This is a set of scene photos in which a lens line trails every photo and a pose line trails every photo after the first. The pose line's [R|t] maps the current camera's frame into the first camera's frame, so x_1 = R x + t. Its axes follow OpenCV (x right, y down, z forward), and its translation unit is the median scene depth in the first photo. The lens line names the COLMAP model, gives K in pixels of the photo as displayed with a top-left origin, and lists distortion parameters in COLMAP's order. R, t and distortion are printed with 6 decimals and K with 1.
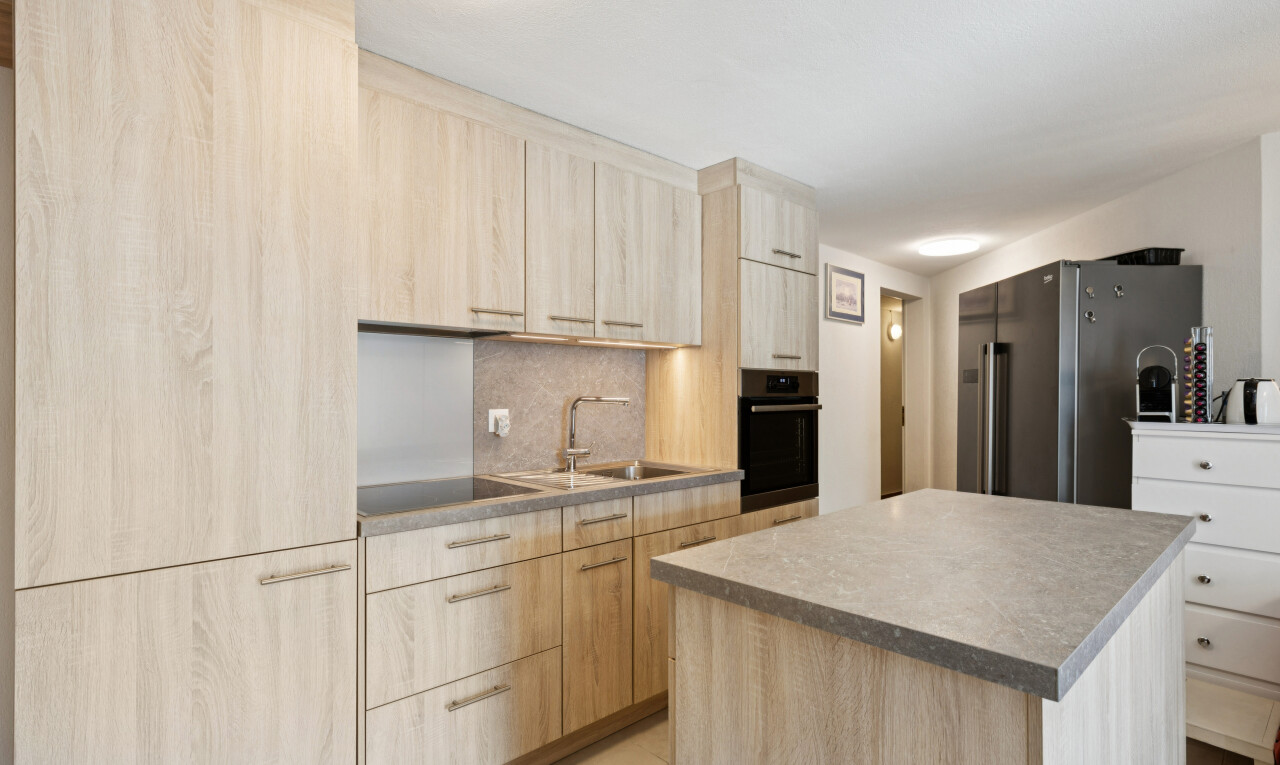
lens RADIAL K [[629.5, 0, 635.3], [0, 629.5, 389.1], [0, 0, 1]] dist [0.005735, 0.000366]
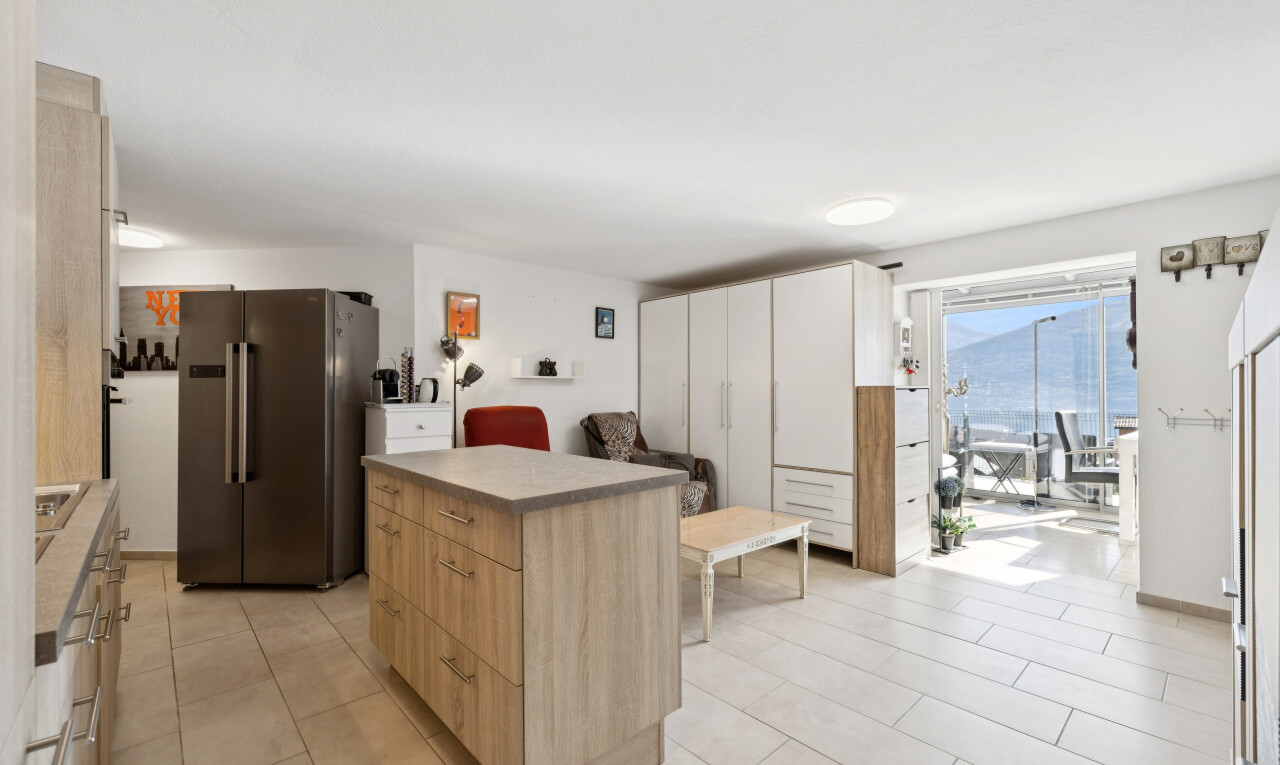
lens RADIAL K [[539.5, 0, 632.3], [0, 539.5, 387.2], [0, 0, 1]] dist [0.000314, 0.000391]
pose [[0.009662, 0.008076, 0.999921, -0.581580], [0.003267, 0.999962, -0.008108, 0.024298], [-0.999948, 0.003345, 0.009635, 0.394765]]
